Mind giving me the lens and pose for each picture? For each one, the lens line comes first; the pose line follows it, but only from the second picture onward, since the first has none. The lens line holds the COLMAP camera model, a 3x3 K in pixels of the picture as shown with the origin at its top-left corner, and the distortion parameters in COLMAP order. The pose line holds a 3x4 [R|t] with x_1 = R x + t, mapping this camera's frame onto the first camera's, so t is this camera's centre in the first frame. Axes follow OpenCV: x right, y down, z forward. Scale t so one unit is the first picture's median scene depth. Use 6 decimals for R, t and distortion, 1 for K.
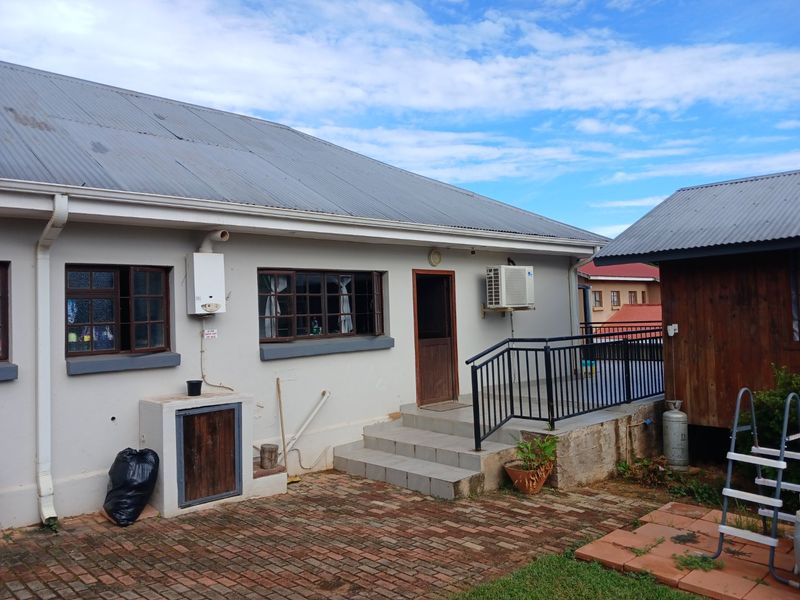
lens RADIAL K [[633.6, 0, 398.4], [0, 633.6, 296.4], [0, 0, 1]] dist [-0.001302, 0.000543]
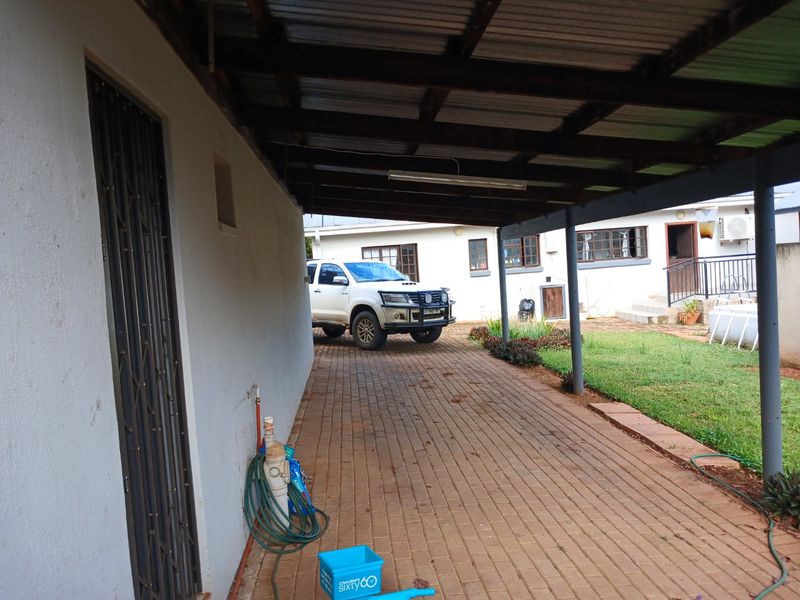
lens RADIAL K [[554.3, 0, 402.2], [0, 554.3, 301.7], [0, 0, 1]] dist [0.120949, -0.192238]
pose [[0.776920, 0.026365, -0.629046, 0.607875], [0.060838, 0.991304, 0.116688, -0.067719], [0.626652, -0.128927, 0.768560, -1.080319]]
